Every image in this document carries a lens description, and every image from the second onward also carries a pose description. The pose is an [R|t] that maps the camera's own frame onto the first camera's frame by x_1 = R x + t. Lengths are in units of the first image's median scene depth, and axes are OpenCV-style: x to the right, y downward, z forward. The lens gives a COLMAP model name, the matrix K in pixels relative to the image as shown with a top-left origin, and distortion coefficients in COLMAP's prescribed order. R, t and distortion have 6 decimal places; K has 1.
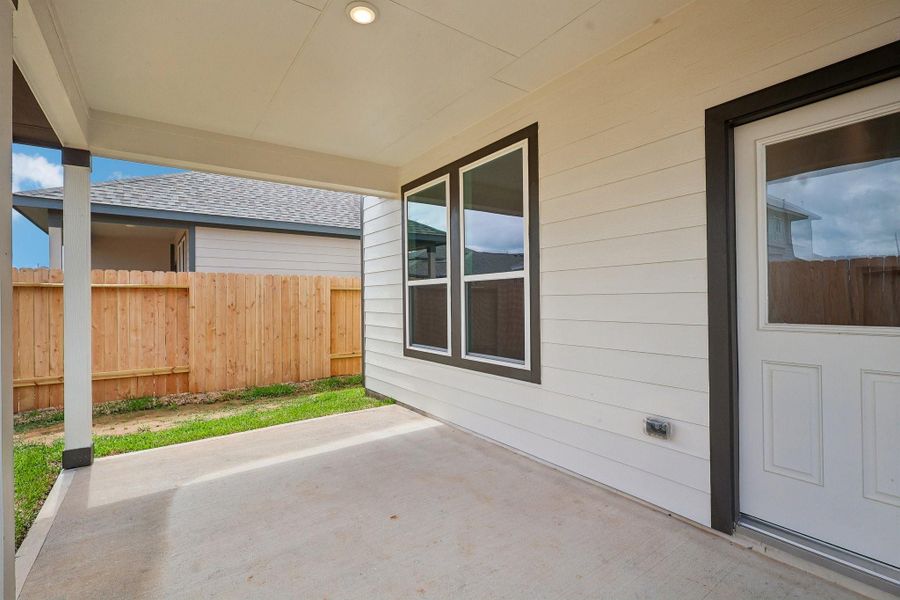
lens RADIAL K [[415.5, 0, 444.6], [0, 415.5, 299.6], [0, 0, 1]] dist [-0.006856, 0.000634]
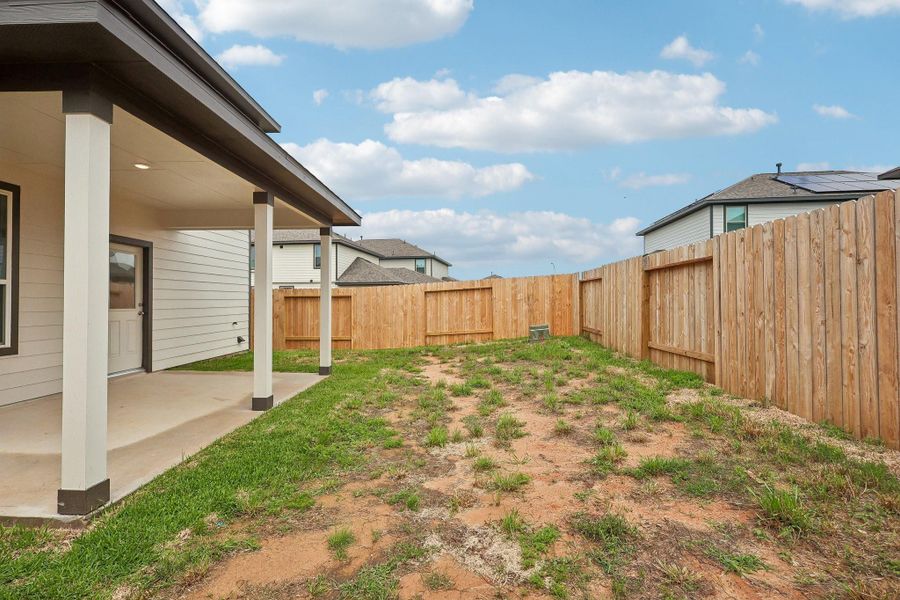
lens RADIAL K [[415.5, 0, 444.6], [0, 415.5, 299.6], [0, 0, 1]] dist [-0.006856, 0.000634]
pose [[-0.799143, 0.016827, 0.600906, -1.922079], [0.009807, 0.999840, -0.014955, 0.037382], [-0.601061, -0.006058, -0.799180, 1.239176]]
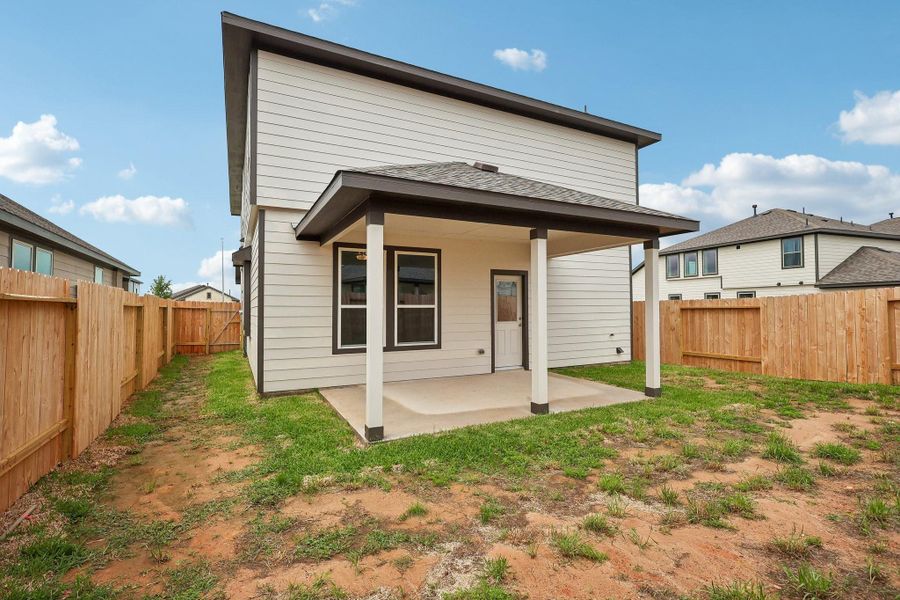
lens RADIAL K [[415.5, 0, 444.6], [0, 415.5, 299.6], [0, 0, 1]] dist [-0.006856, 0.000634]
pose [[0.147581, 0.033099, 0.988496, -2.297706], [0.000620, 0.999437, -0.033558, -0.017550], [-0.989050, 0.005566, 0.147477, 0.573769]]
